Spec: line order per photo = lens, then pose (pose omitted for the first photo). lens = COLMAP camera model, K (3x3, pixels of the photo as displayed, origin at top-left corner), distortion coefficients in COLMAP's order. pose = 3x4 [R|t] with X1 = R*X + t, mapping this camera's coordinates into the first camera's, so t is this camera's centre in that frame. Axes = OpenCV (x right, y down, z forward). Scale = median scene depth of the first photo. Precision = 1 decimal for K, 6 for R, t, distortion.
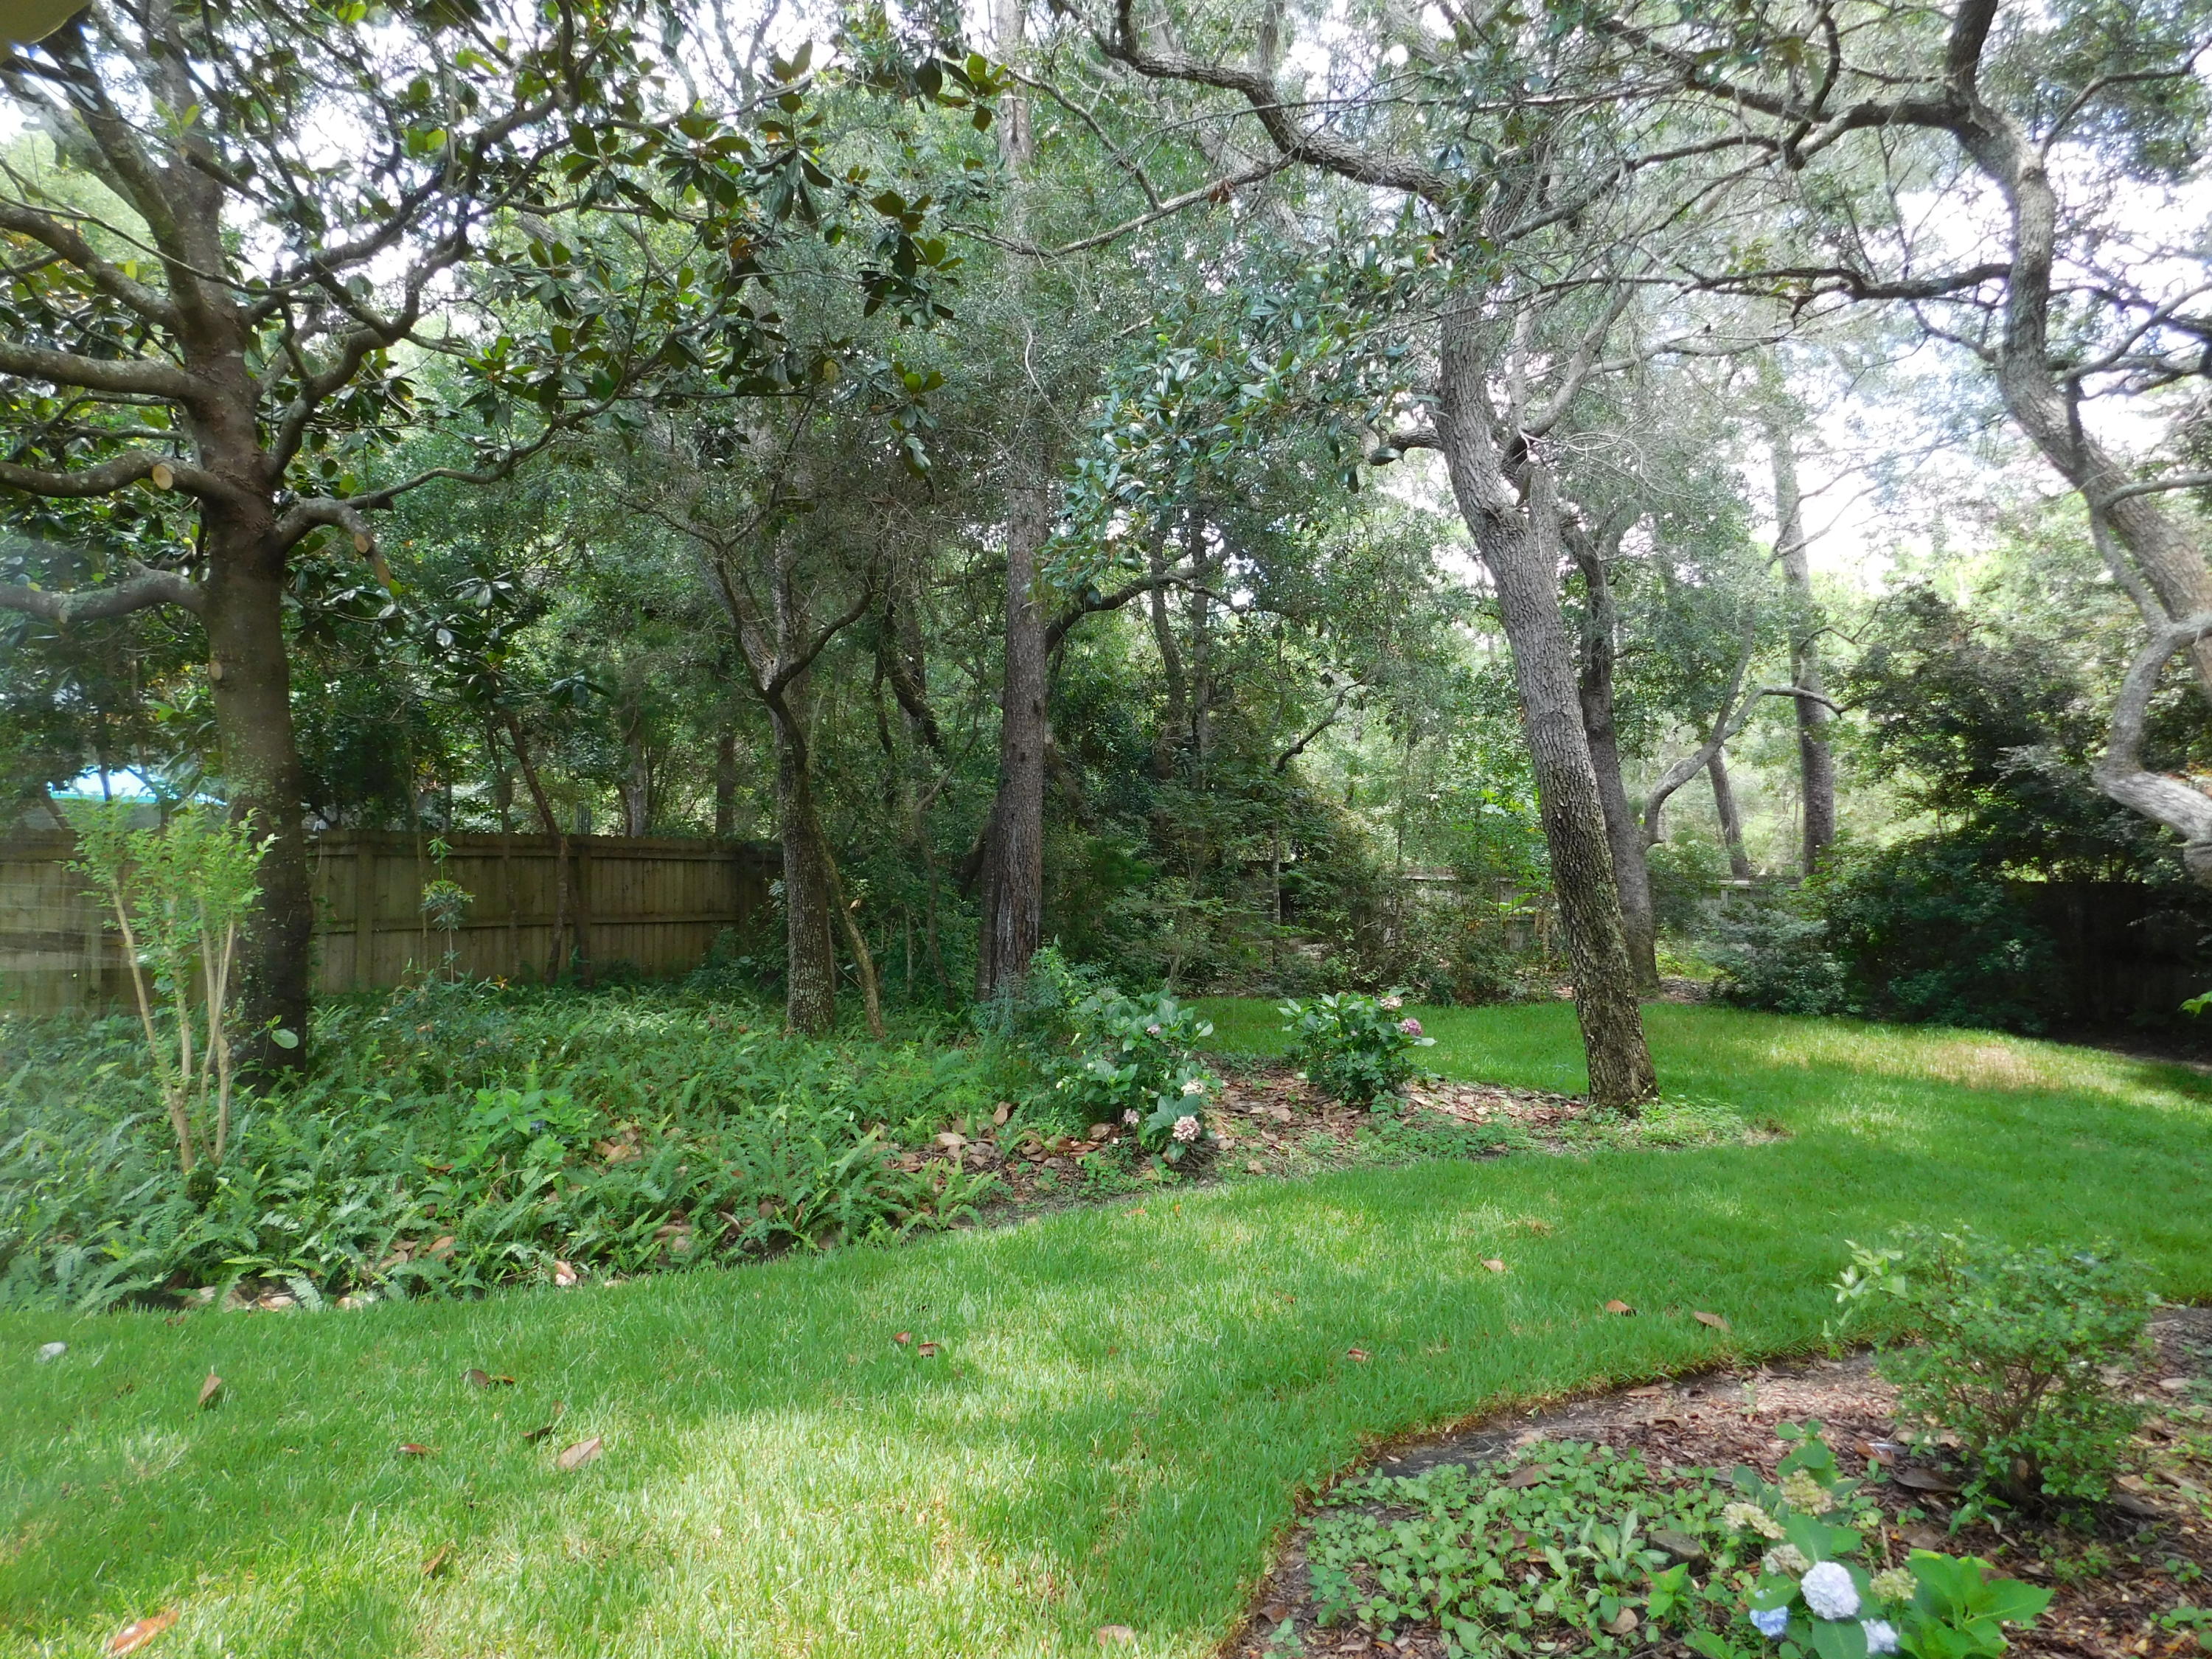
lens RADIAL K [[1451.2, 0, 1106.0], [0, 1451.2, 829.5], [0, 0, 1]] dist [-0.073637, 0.048039]
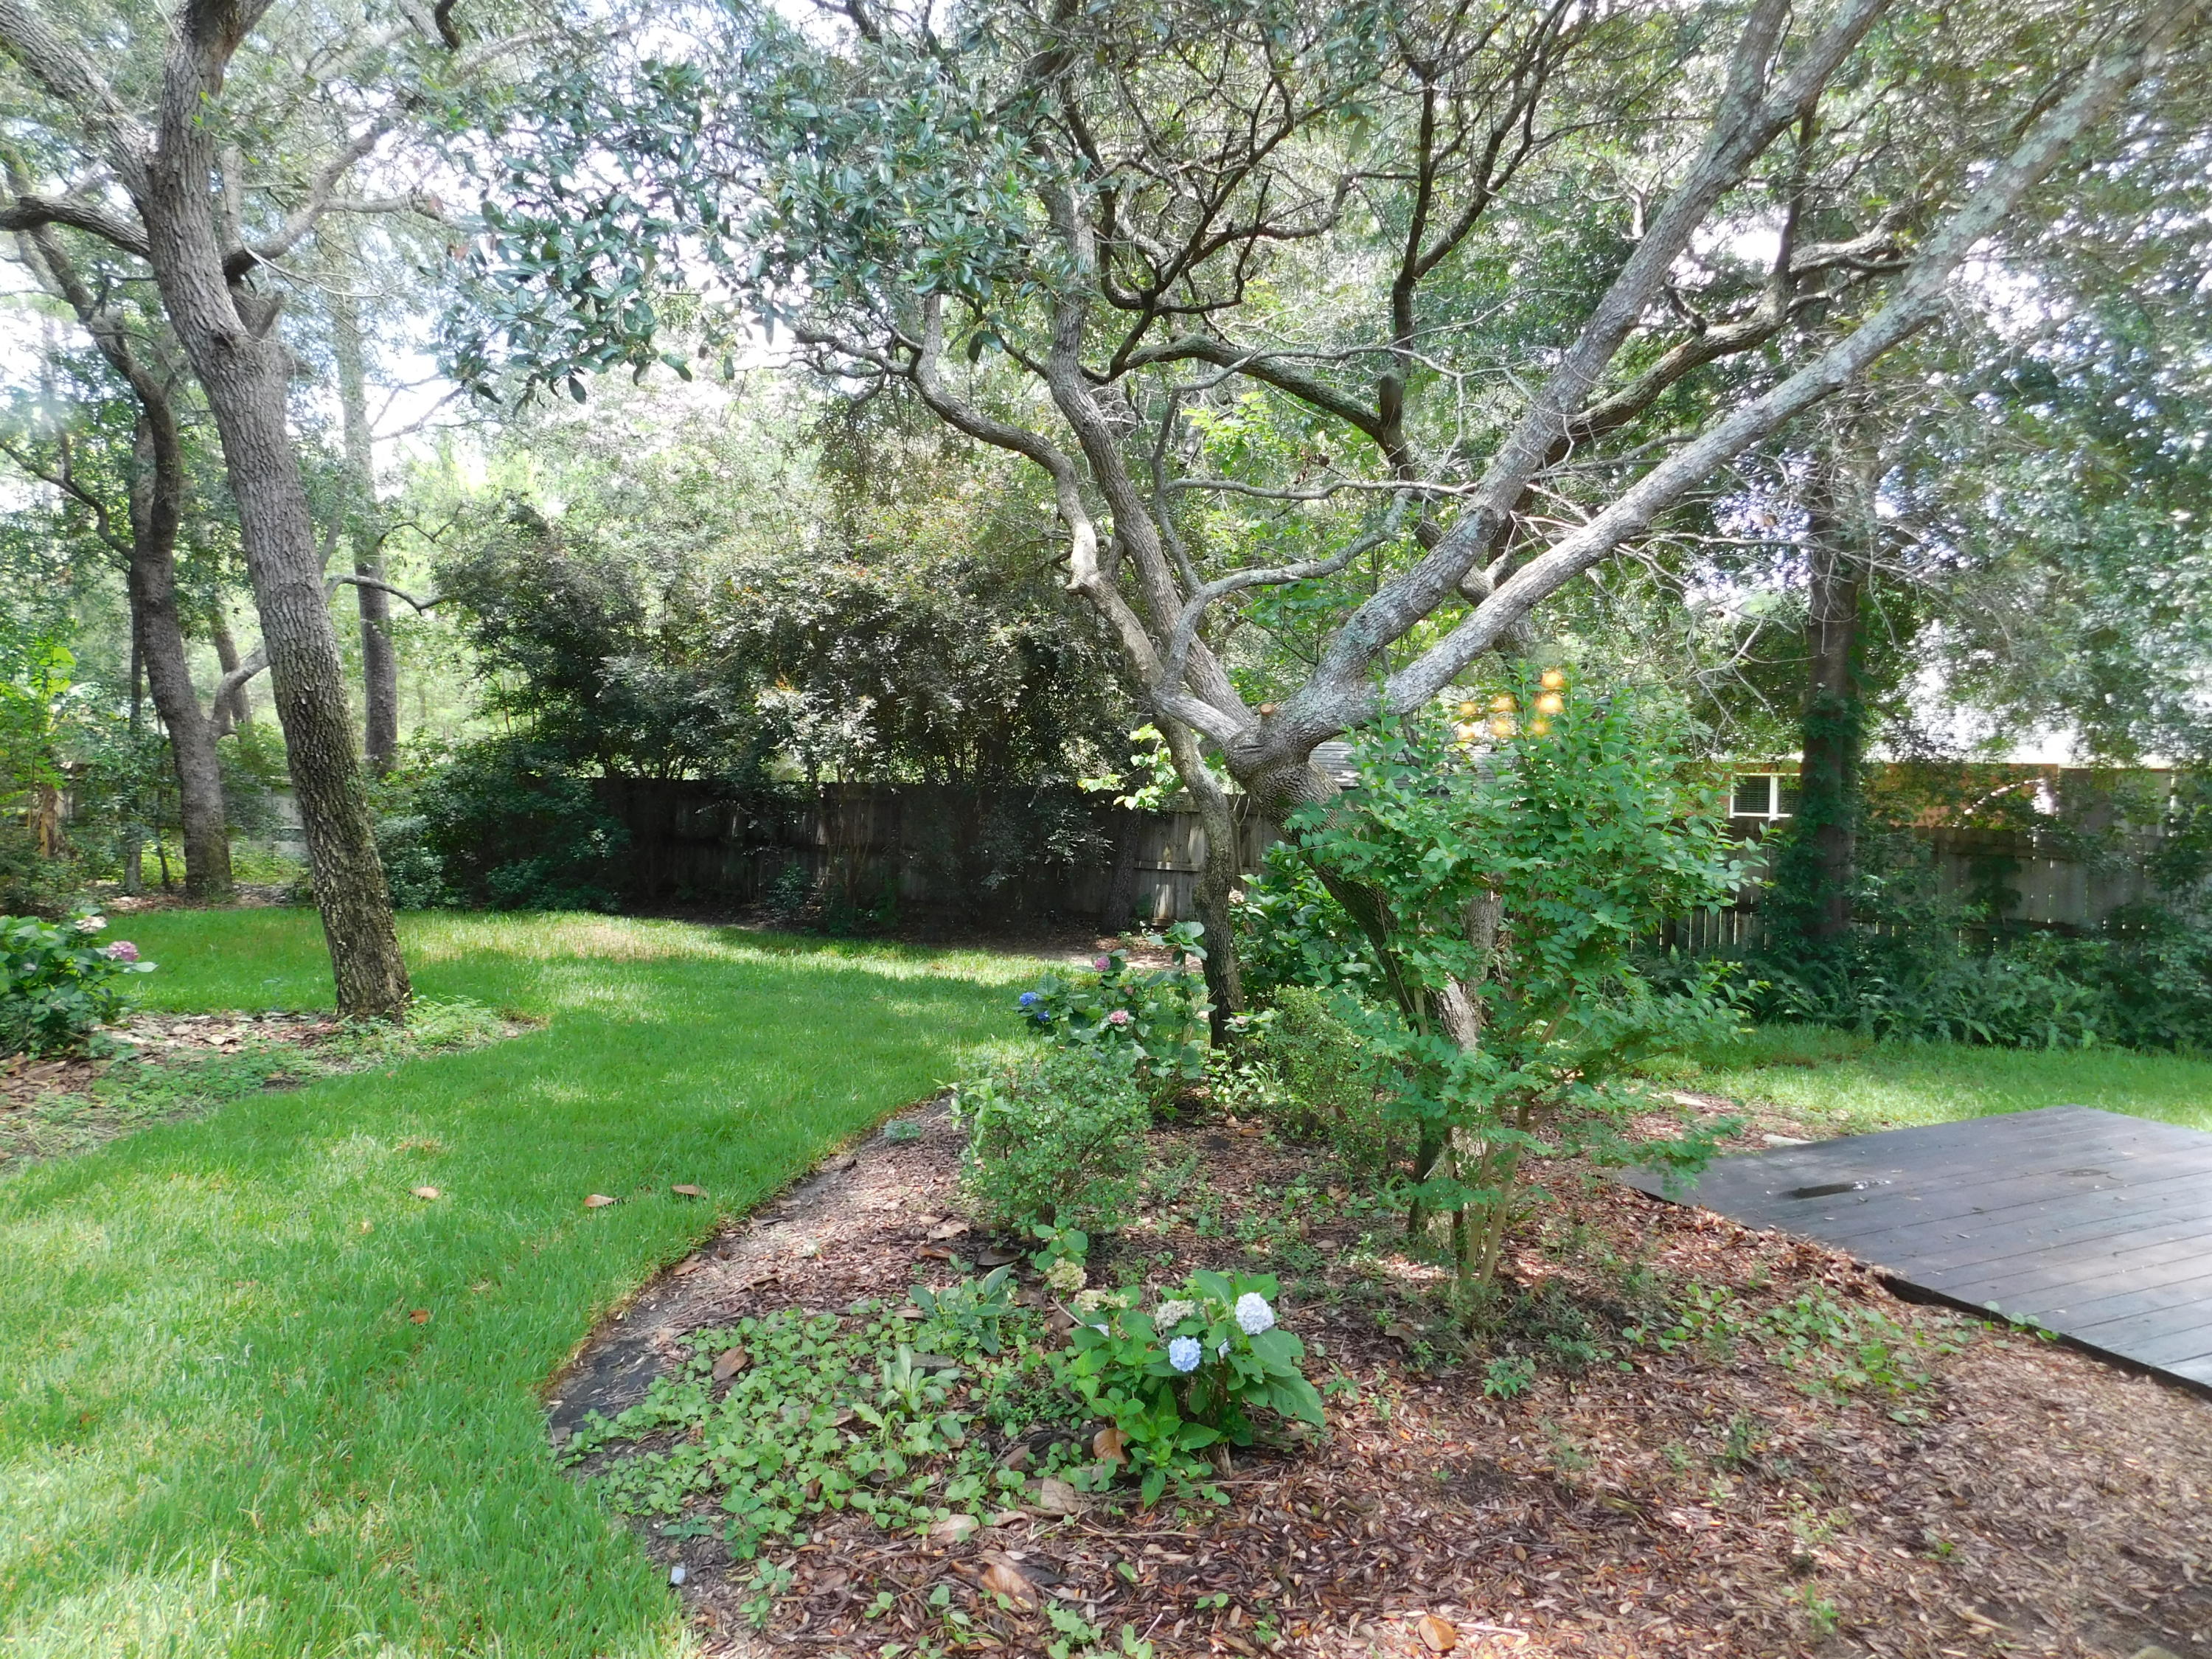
lens RADIAL K [[1451.2, 0, 1106.0], [0, 1451.2, 829.5], [0, 0, 1]] dist [-0.073637, 0.048039]
pose [[0.543743, -0.028621, 0.838764, -0.135156], [-0.032287, 0.997965, 0.054985, 0.004685], [-0.838631, -0.056979, 0.541712, 0.086073]]
